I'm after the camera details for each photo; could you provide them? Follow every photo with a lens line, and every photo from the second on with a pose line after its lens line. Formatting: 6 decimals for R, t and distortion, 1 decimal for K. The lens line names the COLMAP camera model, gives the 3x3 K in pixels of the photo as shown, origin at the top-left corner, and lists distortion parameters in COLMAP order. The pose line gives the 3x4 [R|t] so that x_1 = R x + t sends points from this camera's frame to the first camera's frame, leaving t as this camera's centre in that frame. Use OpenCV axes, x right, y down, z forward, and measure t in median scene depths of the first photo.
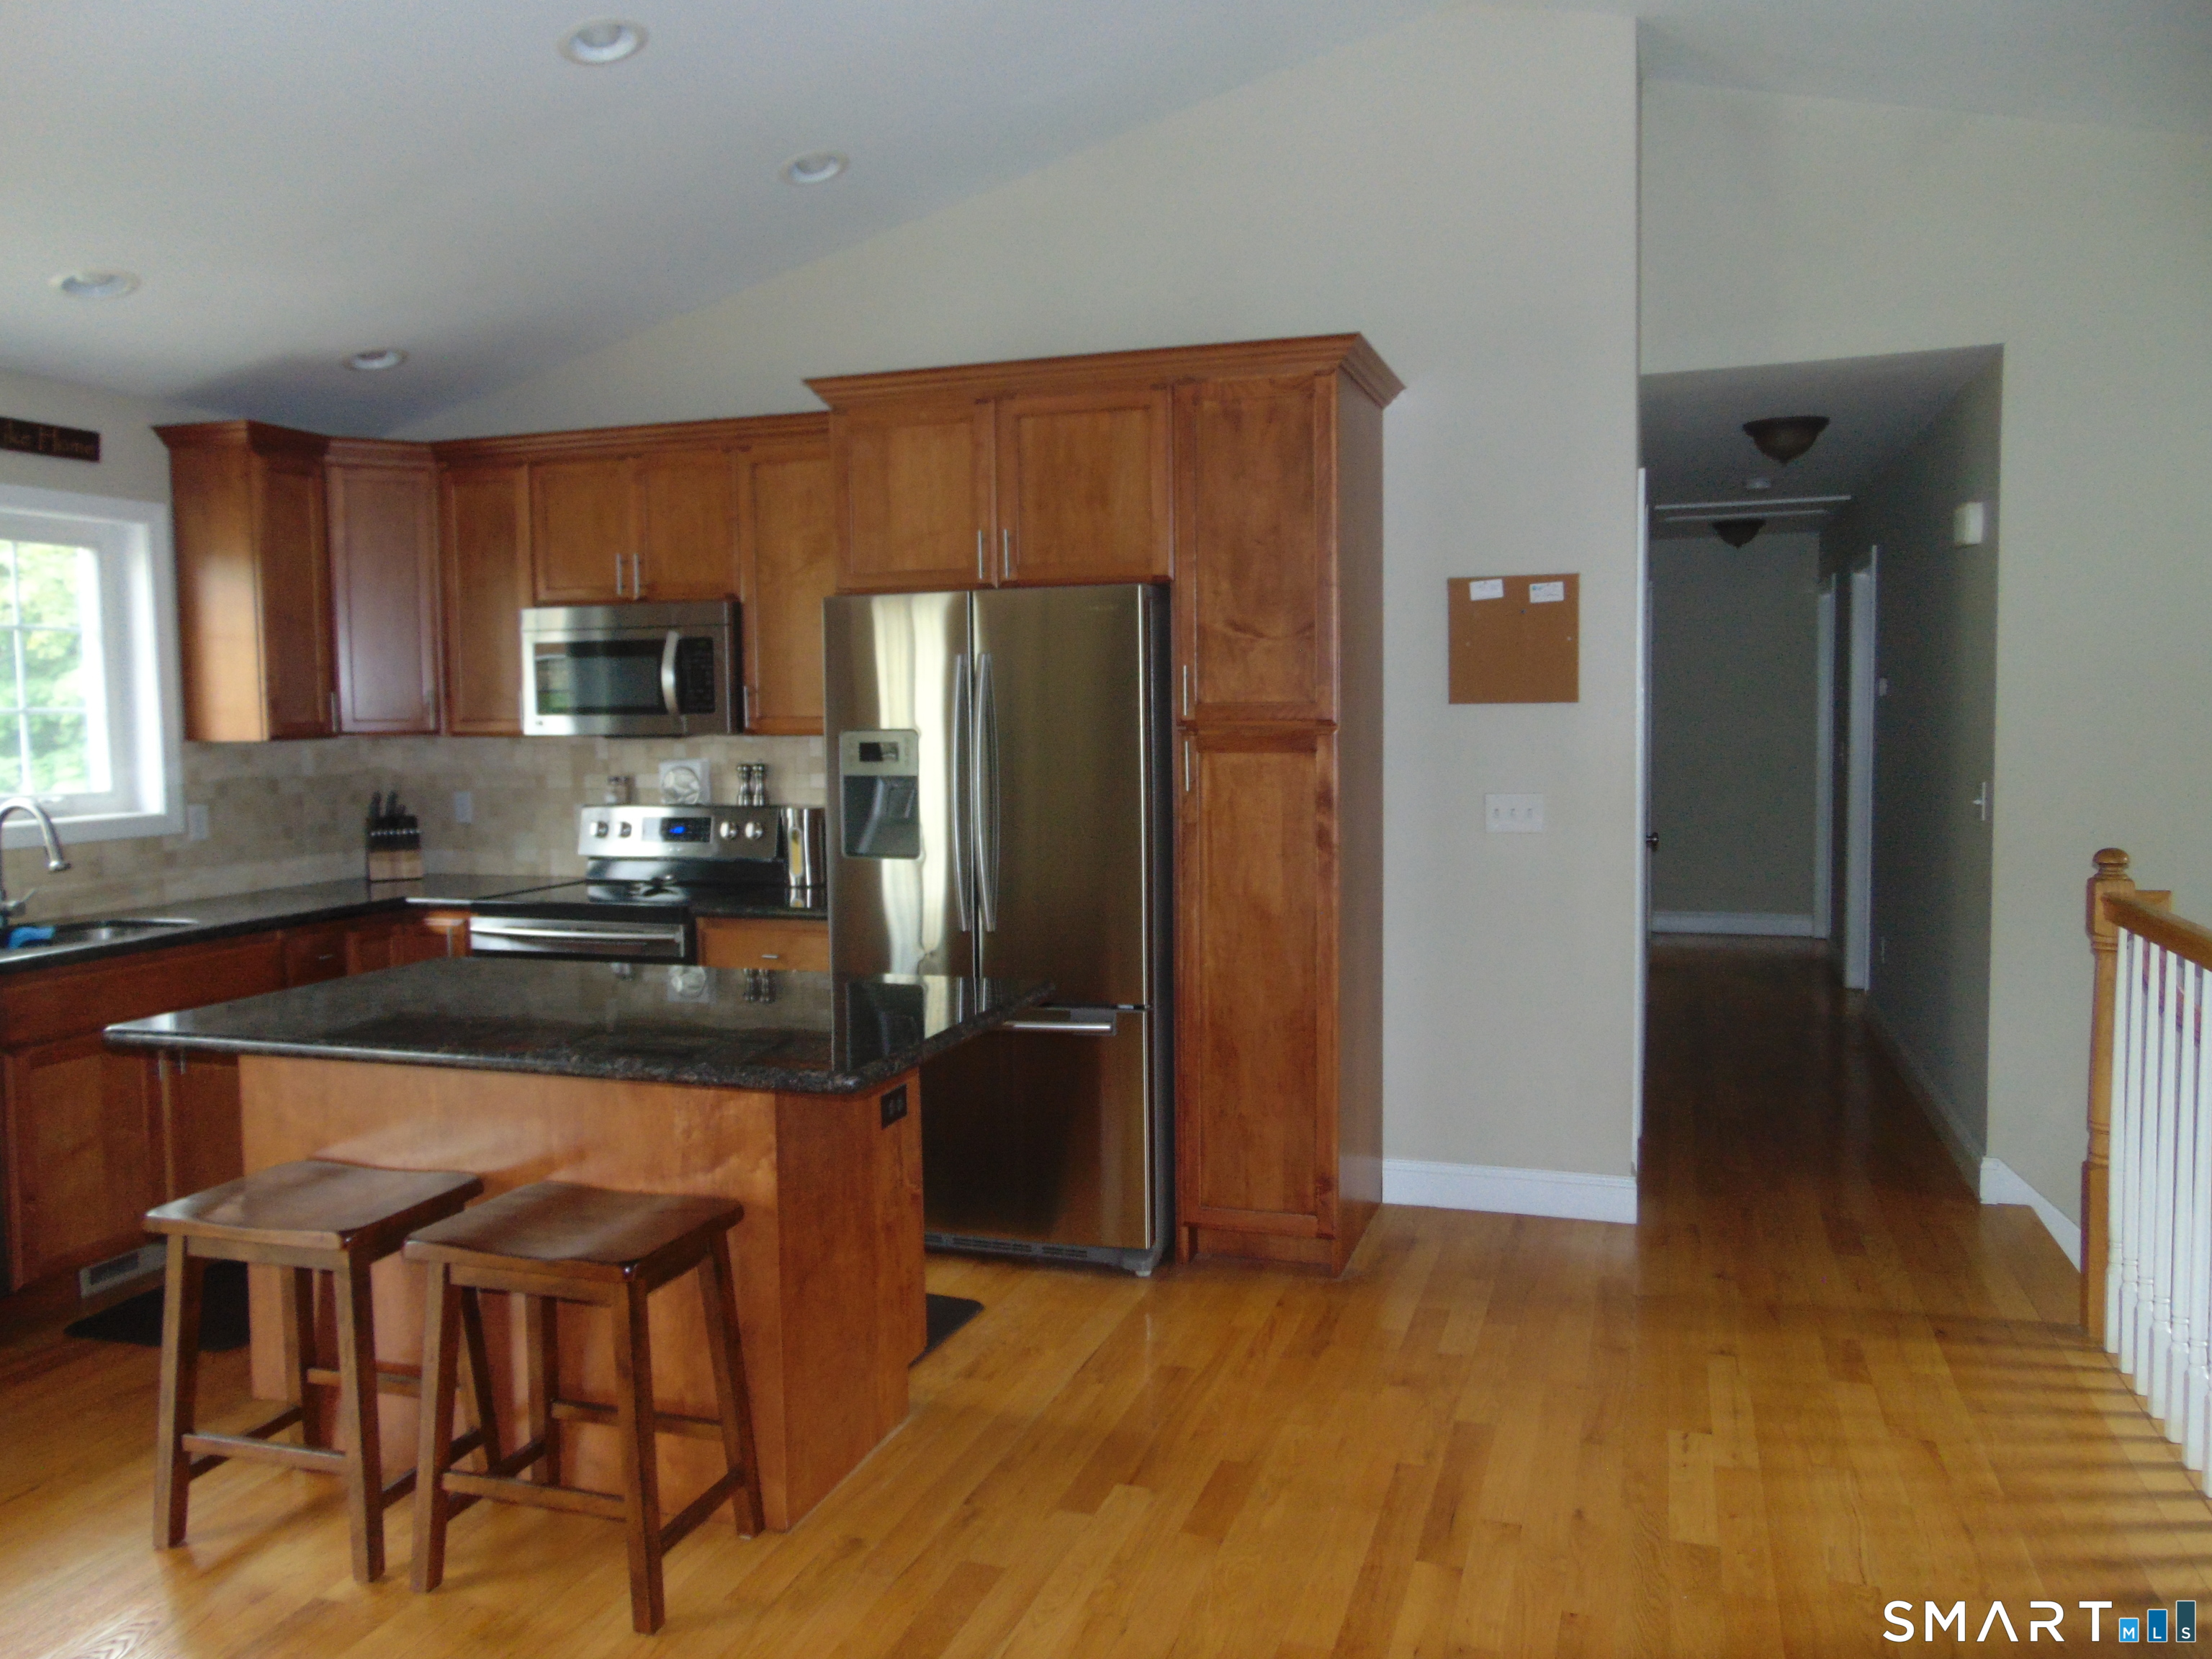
lens RADIAL K [[1645.5, 0, 1101.3], [0, 1645.5, 816.2], [0, 0, 1]] dist [-0.011398, 0.037211]
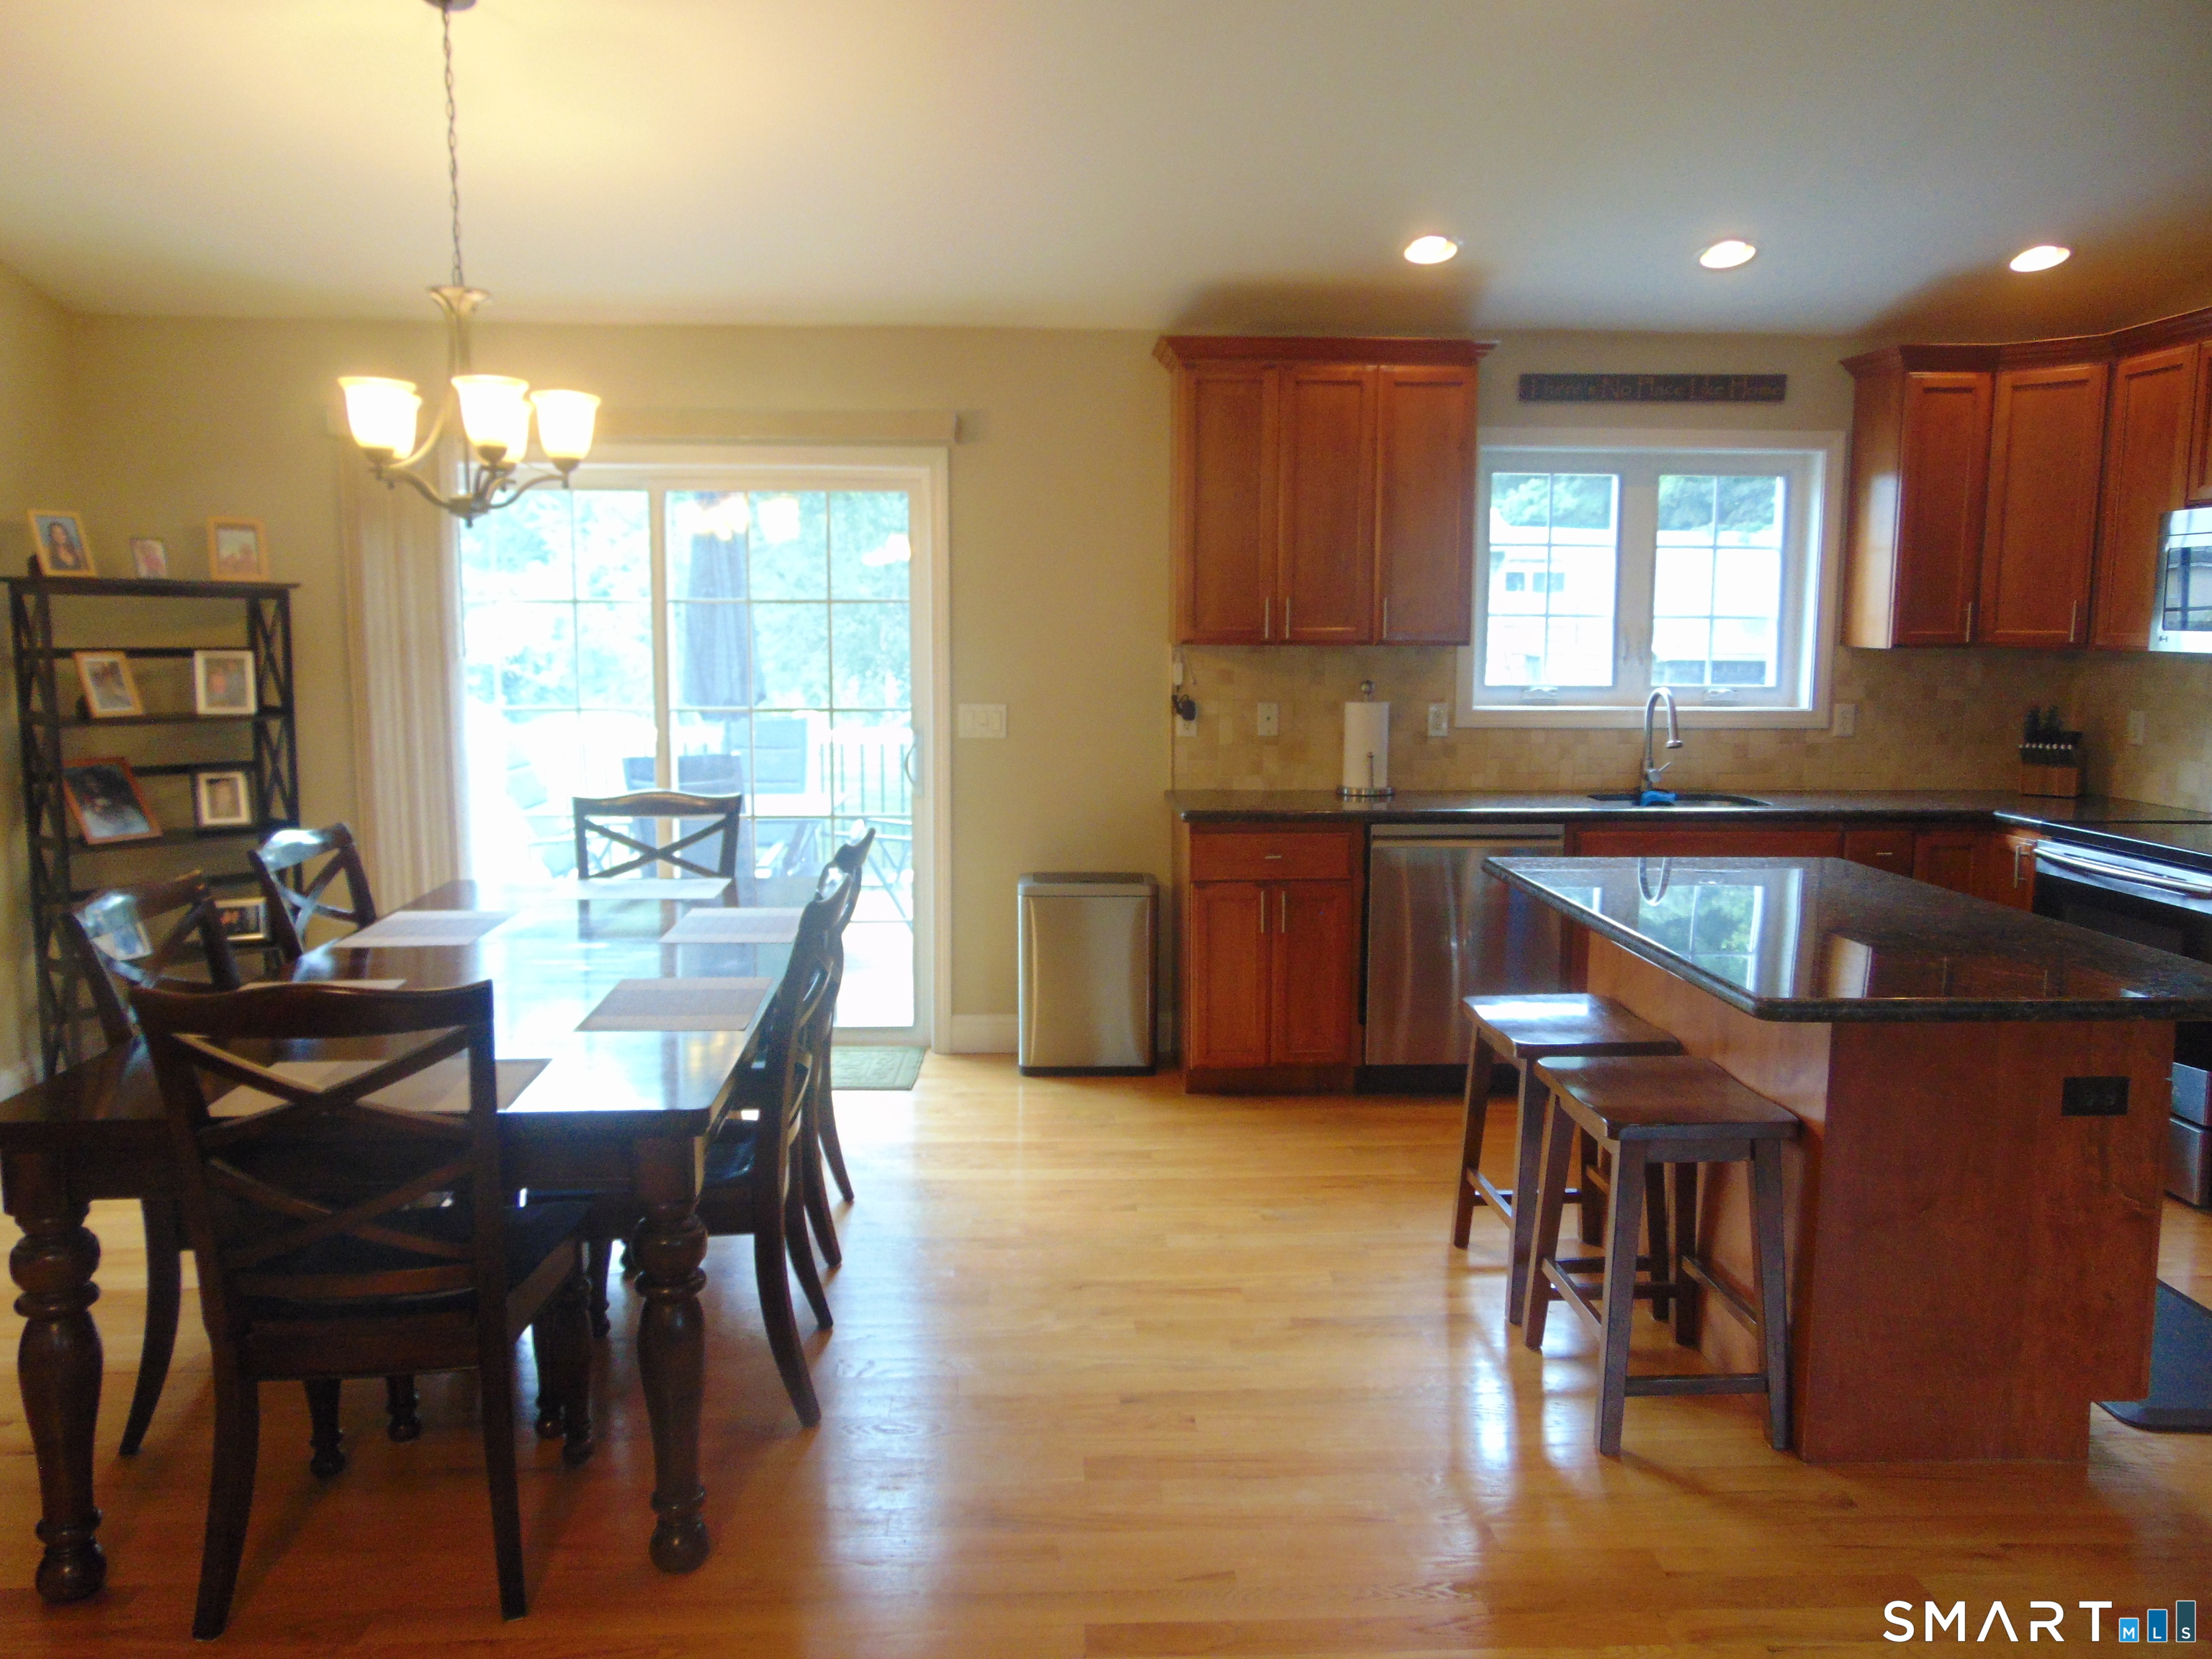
lens RADIAL K [[1661.1, 0, 1103.7], [0, 1661.1, 818.3], [0, 0, 1]] dist [-0.033212, 0.074193]
pose [[0.365648, 0.131728, -0.921384, 0.402391], [-0.073330, 0.990934, 0.112570, -0.026147], [0.927860, 0.026404, 0.371993, 0.168763]]
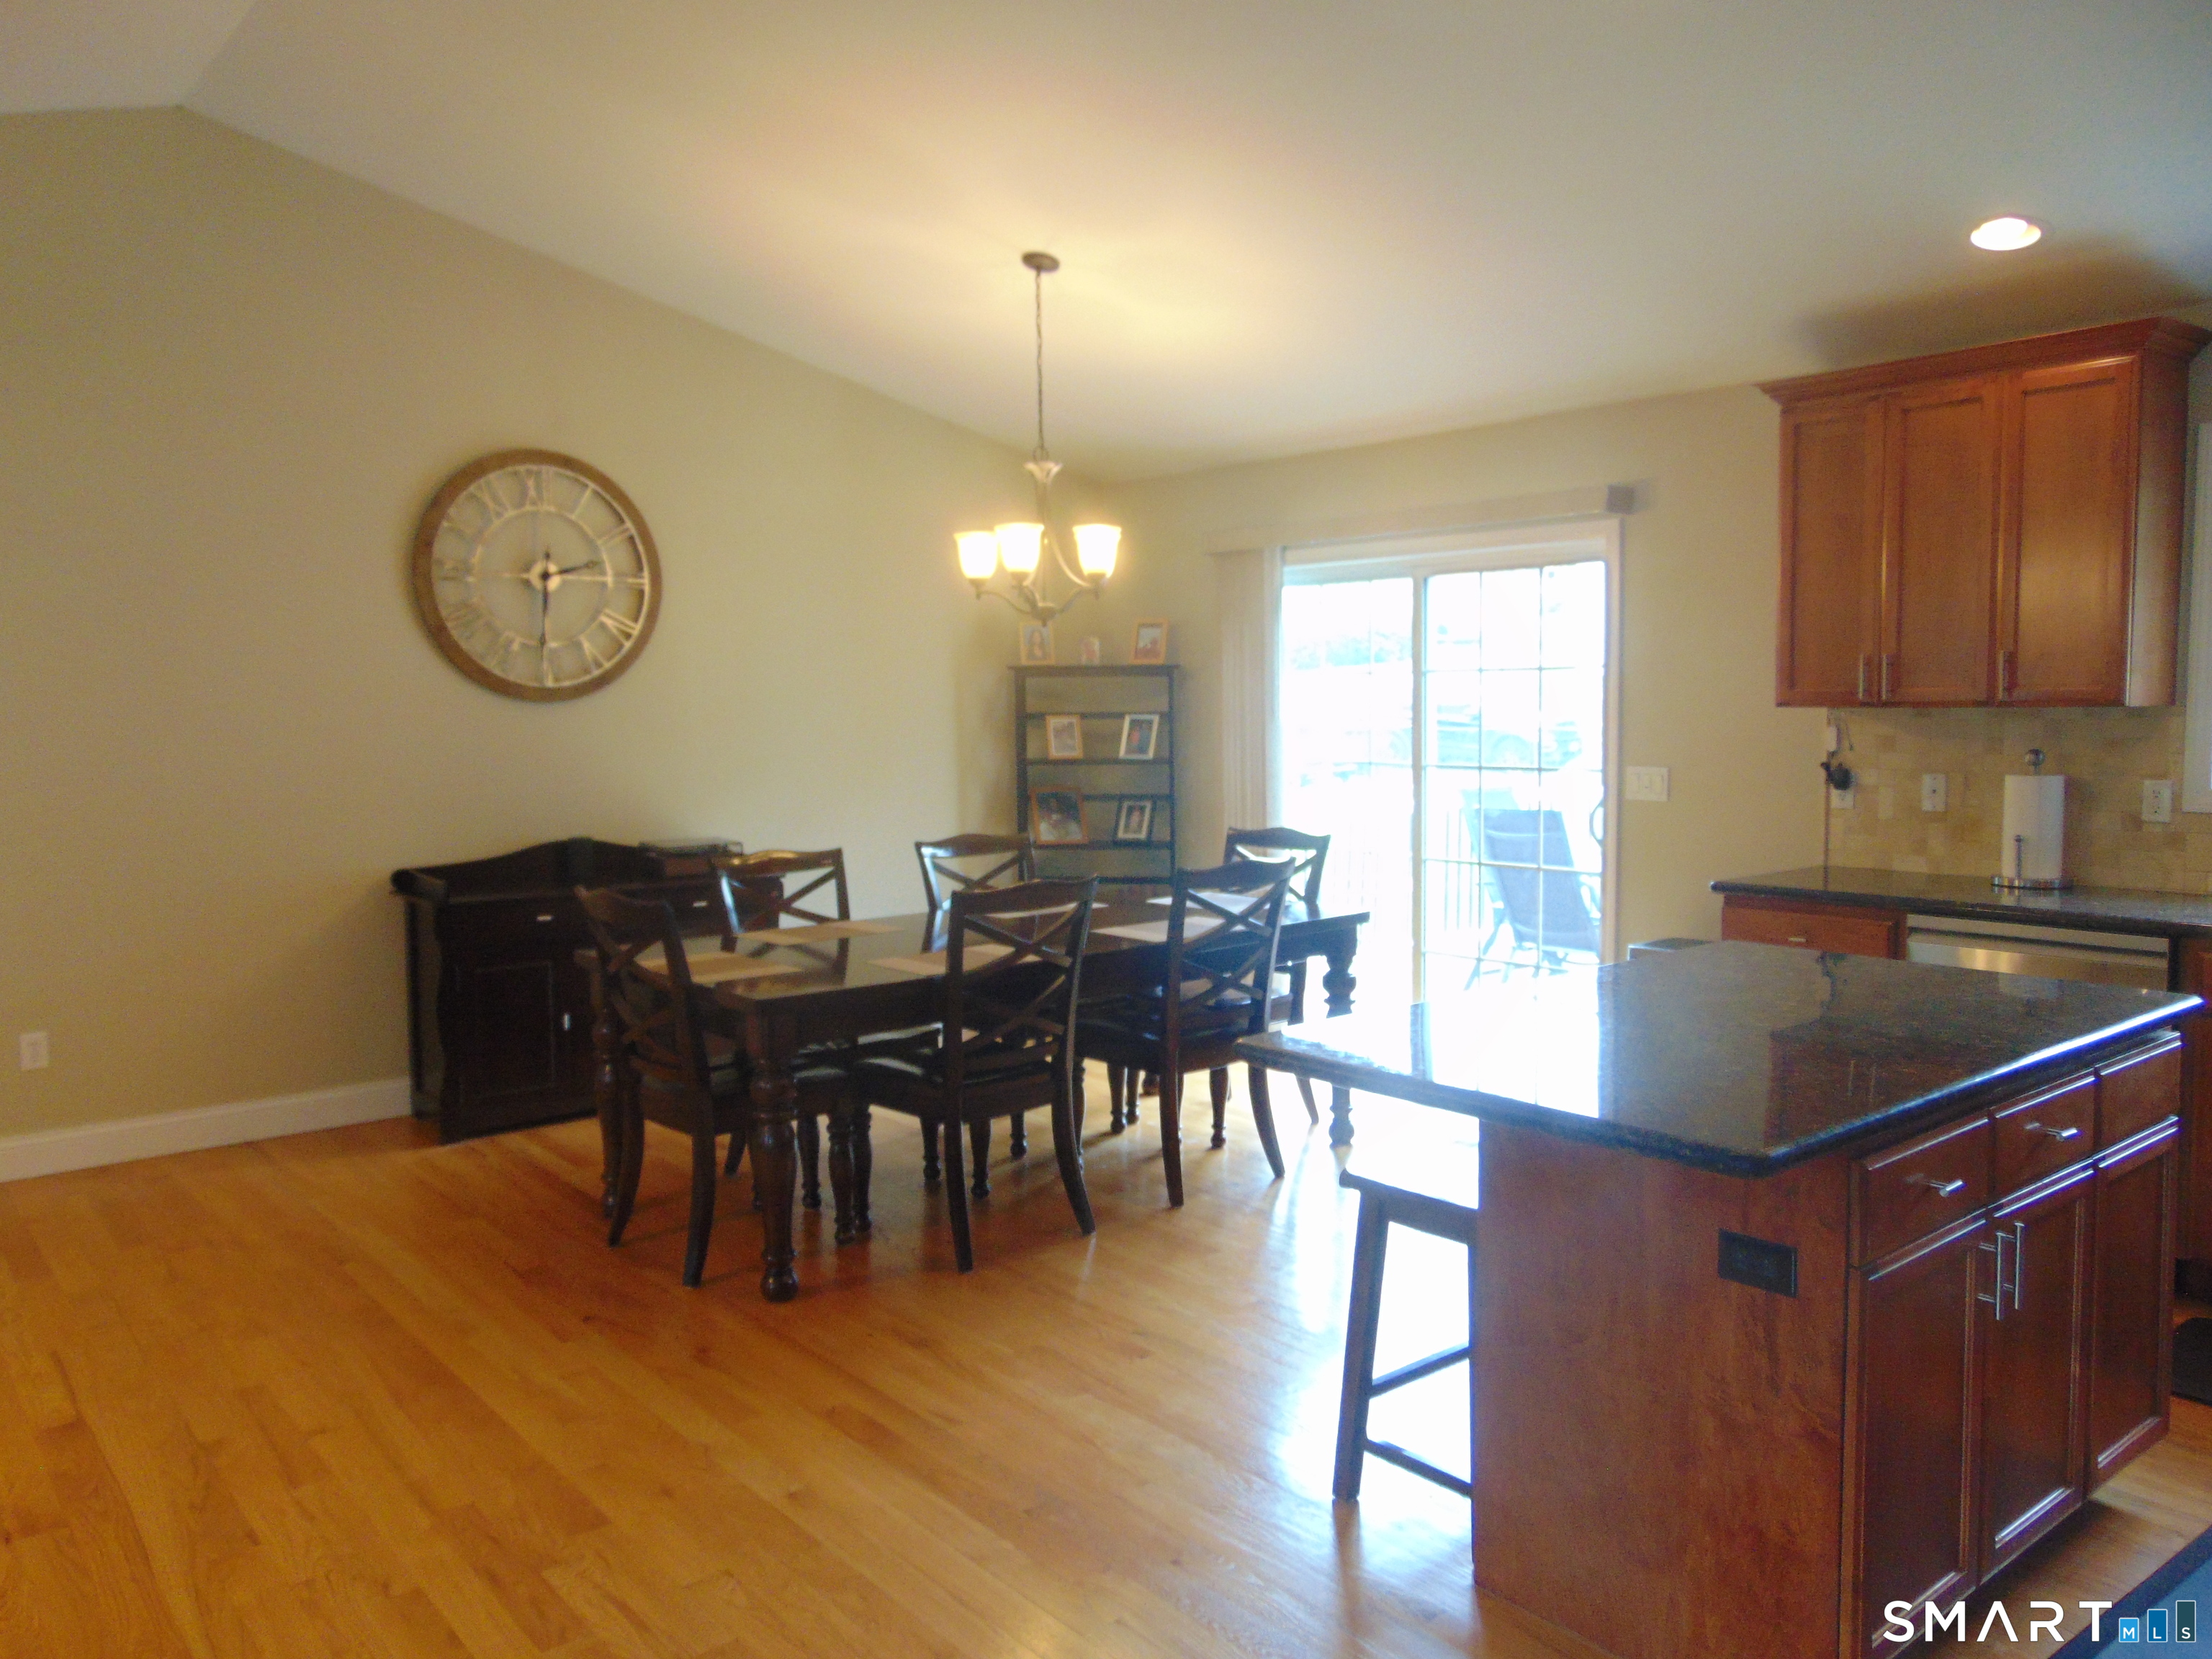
lens RADIAL K [[1666.7, 0, 1103.7], [0, 1666.7, 818.5], [0, 0, 1]] dist [-0.041159, 0.096150]
pose [[-0.527795, 0.089467, -0.844647, 0.509083], [-0.034523, 0.991356, 0.126579, -0.077446], [0.848670, 0.095968, -0.520144, 0.965346]]
